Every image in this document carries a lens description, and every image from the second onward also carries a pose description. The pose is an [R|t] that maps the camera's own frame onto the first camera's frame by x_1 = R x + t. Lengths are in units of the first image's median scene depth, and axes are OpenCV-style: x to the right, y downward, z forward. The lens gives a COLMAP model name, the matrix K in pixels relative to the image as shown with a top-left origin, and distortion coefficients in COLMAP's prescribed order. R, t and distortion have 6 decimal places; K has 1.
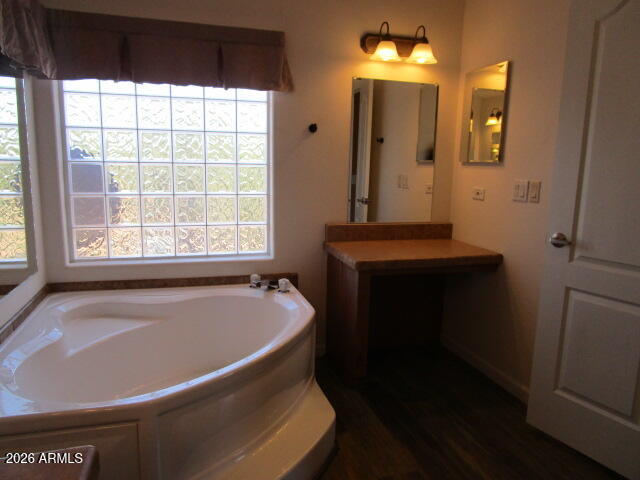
lens RADIAL K [[464.9, 0, 320.5], [0, 464.9, 238.5], [0, 0, 1]] dist [-0.013449, 0.001031]
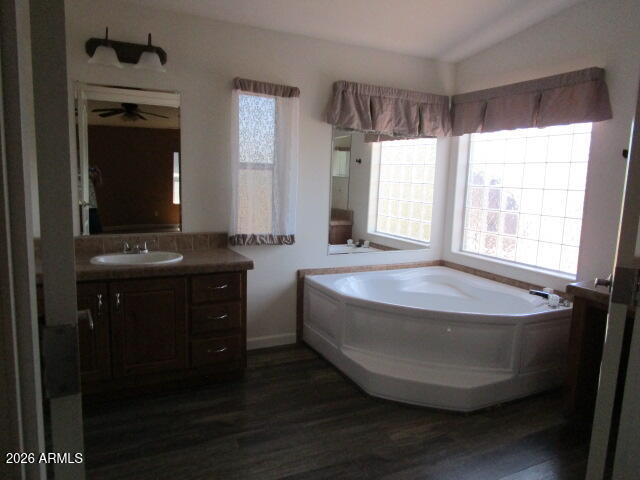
lens RADIAL K [[464.9, 0, 316.7], [0, 464.9, 242.6], [0, 0, 1]] dist [-0.013449, 0.001031]
pose [[0.163921, 0.116475, -0.979573, 0.935547], [-0.185149, 0.978991, 0.085423, -0.022406], [0.968943, 0.167364, 0.182042, 0.263044]]
